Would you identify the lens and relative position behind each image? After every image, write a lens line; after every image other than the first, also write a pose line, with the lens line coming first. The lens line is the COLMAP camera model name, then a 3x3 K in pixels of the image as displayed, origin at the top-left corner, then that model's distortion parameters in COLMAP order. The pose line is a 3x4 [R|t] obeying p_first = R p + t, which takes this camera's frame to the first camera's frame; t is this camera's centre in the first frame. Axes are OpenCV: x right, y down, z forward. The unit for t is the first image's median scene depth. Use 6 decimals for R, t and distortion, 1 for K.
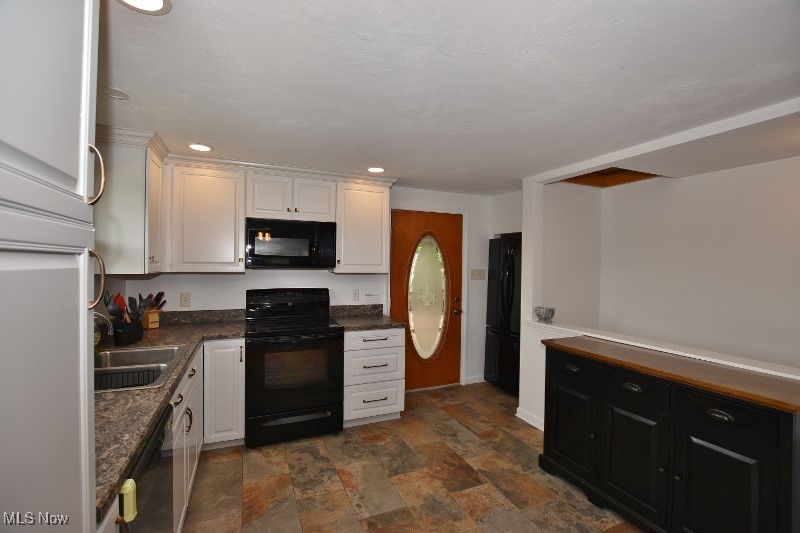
lens RADIAL K [[351.4, 0, 400.0], [0, 351.4, 266.5], [0, 0, 1]] dist [-0.029146, 0.000170]
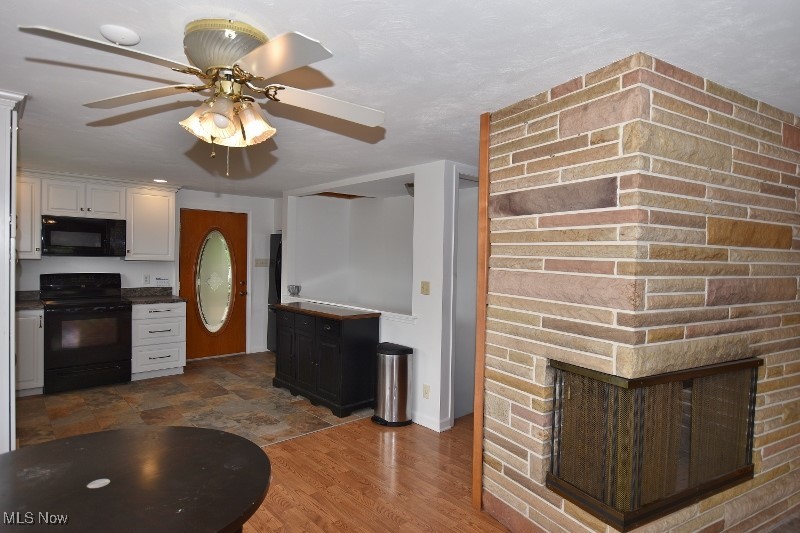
lens RADIAL K [[443.3, 0, 400.0], [0, 443.3, 266.5], [0, 0, 1]] dist [-0.015383, -0.000713]
pose [[0.944814, -0.000795, 0.327607, 0.245150], [-0.004966, 0.999847, 0.016750, 0.010243], [-0.327570, -0.017453, 0.944666, -0.872237]]
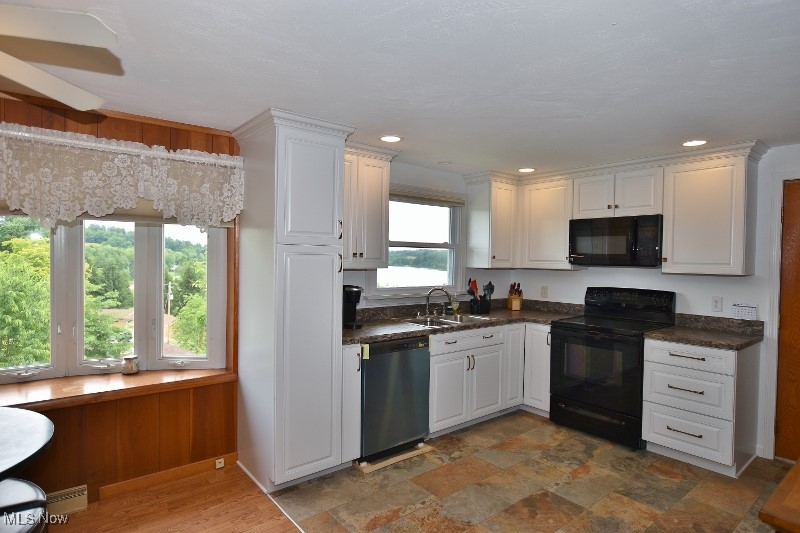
lens RADIAL K [[443.3, 0, 400.0], [0, 443.3, 266.5], [0, 0, 1]] dist [-0.015383, -0.000713]
pose [[0.268665, 0.009076, -0.963191, 0.742718], [-0.017249, 0.999841, 0.004610, 0.010106], [0.963079, 0.015375, 0.268779, 0.103761]]
